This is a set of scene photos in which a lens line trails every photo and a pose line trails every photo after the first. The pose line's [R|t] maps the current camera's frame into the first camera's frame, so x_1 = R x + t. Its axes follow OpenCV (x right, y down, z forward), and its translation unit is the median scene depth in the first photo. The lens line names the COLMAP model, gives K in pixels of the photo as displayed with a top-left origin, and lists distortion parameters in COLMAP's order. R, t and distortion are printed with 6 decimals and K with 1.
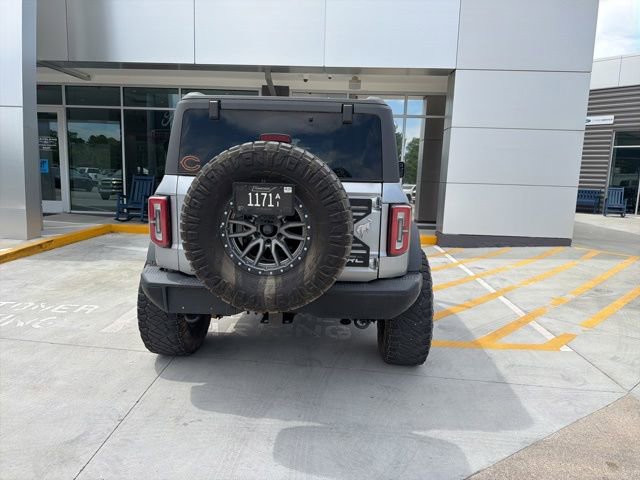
lens RADIAL K [[451.5, 0, 321.2], [0, 451.5, 237.4], [0, 0, 1]] dist [0.048585, -0.065710]
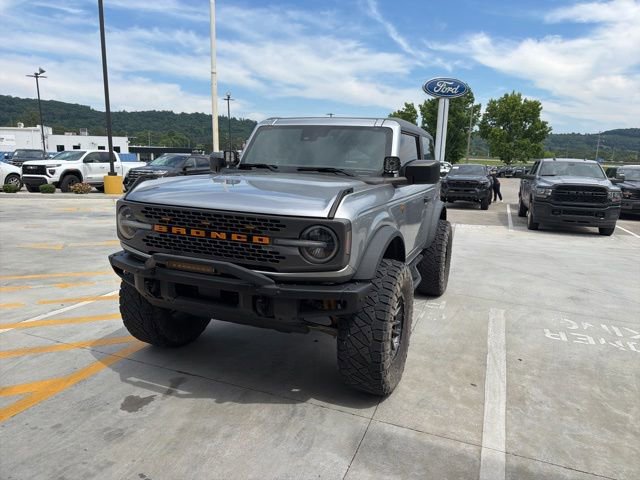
lens RADIAL K [[449.9, 0, 322.5], [0, 449.9, 239.5], [0, 0, 1]] dist [0.026844, -0.035141]
pose [[-0.942966, -0.120655, 0.310255, -0.489622], [-0.011053, 0.942838, 0.333067, -0.491494], [-0.332707, 0.310641, -0.890398, 2.861021]]
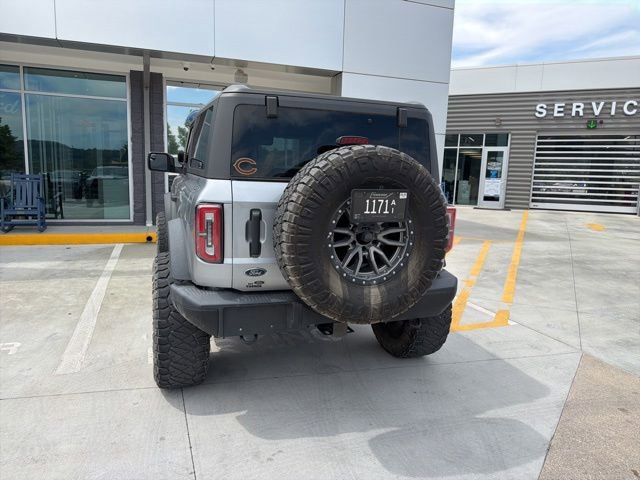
lens RADIAL K [[452.9, 0, 321.5], [0, 452.9, 238.0], [0, 0, 1]] dist [0.042441, -0.058090]
pose [[0.925371, -0.054488, 0.375126, -0.443297], [0.049635, 0.998512, 0.022597, -0.032717], [-0.375799, -0.002292, 0.926698, 0.114746]]
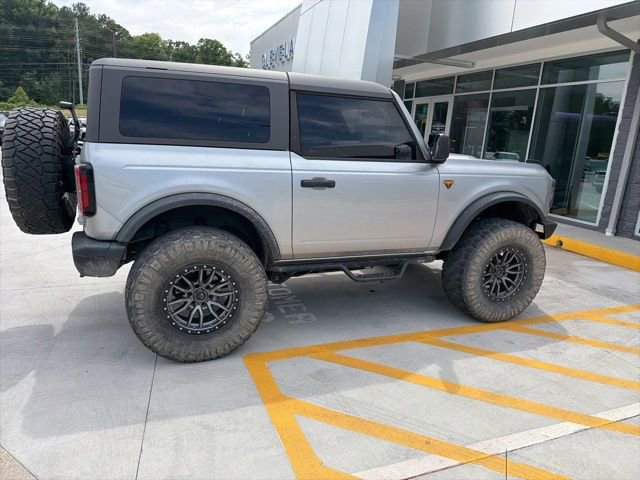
lens RADIAL K [[448.4, 0, 321.5], [0, 448.4, 245.8], [0, 0, 1]] dist [0.036925, -0.047835]
pose [[0.400445, 0.208694, -0.892239, 1.176802], [-0.179991, 0.972664, 0.146723, -0.125180], [0.898469, 0.101841, 0.427062, 0.960103]]
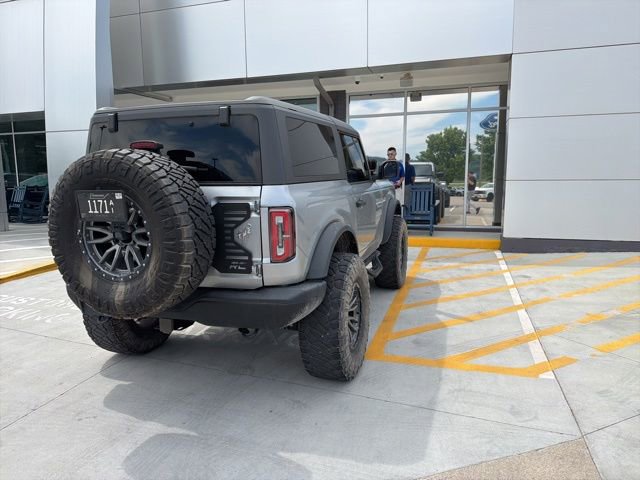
lens RADIAL K [[449.5, 0, 321.7], [0, 449.5, 237.9], [0, 0, 1]] dist [0.037645, -0.049652]
pose [[0.963754, -0.005349, -0.266739, 0.455655], [0.003234, 0.999960, -0.008366, -0.002152], [0.266773, 0.007200, 0.963732, 0.111992]]
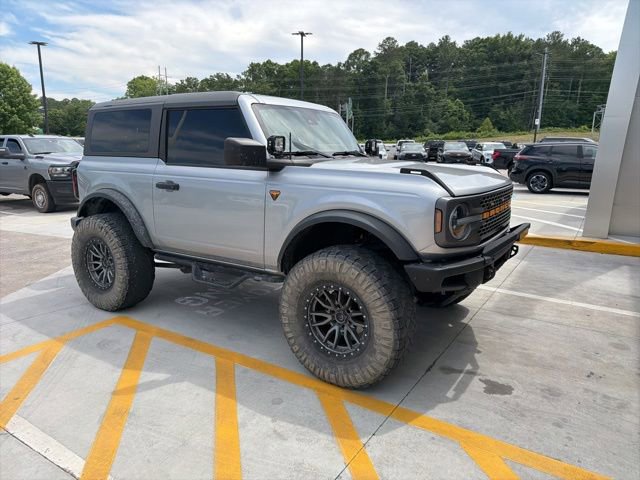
lens RADIAL K [[449.5, 0, 321.7], [0, 449.5, 237.9], [0, 0, 1]] dist [0.037645, -0.049652]
pose [[-0.501292, 0.141172, -0.853684, 1.055999], [-0.156544, 0.955524, 0.249938, -0.343734], [0.851000, 0.258931, -0.456897, 2.311330]]
